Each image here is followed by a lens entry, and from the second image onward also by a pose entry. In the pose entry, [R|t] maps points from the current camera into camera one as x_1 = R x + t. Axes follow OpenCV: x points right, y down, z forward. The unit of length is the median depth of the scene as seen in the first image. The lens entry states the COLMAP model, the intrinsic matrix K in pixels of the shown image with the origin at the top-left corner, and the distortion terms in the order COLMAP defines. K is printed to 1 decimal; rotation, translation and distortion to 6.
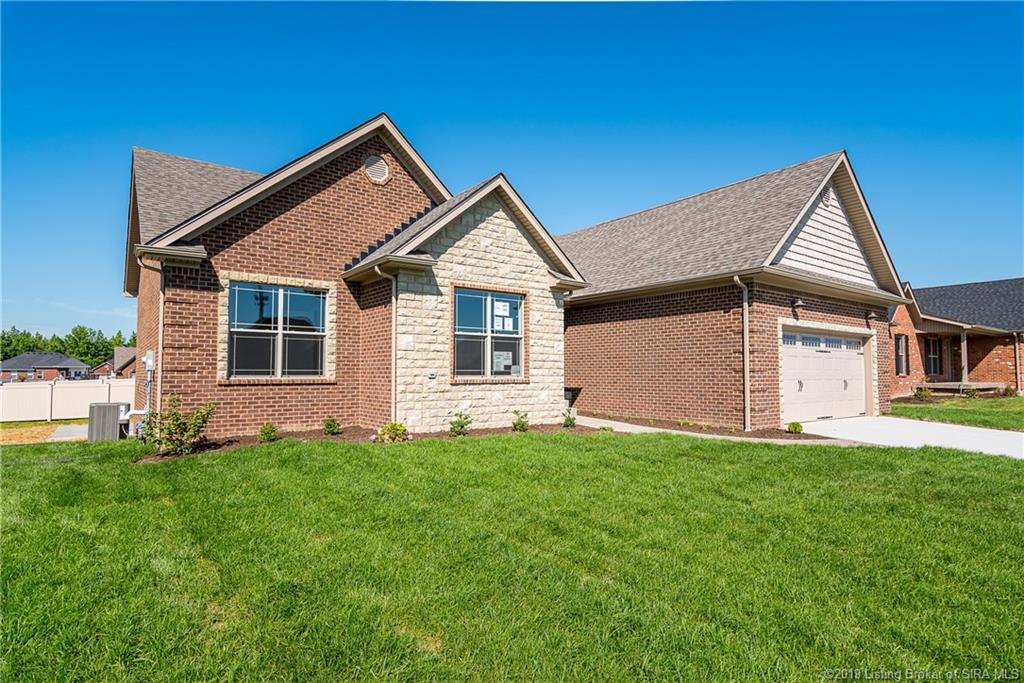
lens RADIAL K [[547.3, 0, 512.0], [0, 547.3, 341.5], [0, 0, 1]] dist [-0.001114, -0.000038]
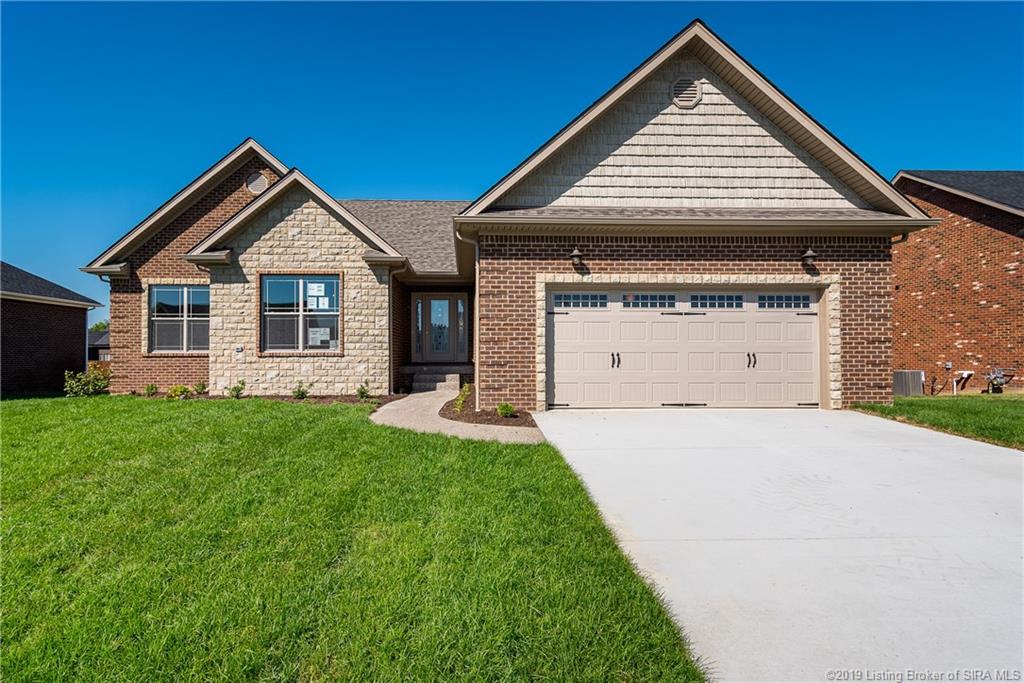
lens RADIAL K [[515.2, 0, 512.0], [0, 515.2, 341.5], [0, 0, 1]] dist [0.007181, 0.000358]
pose [[0.818276, -0.016598, -0.574585, 0.931645], [0.036651, 0.999056, 0.023336, 0.036945], [0.573655, -0.040155, 0.818112, 0.376391]]
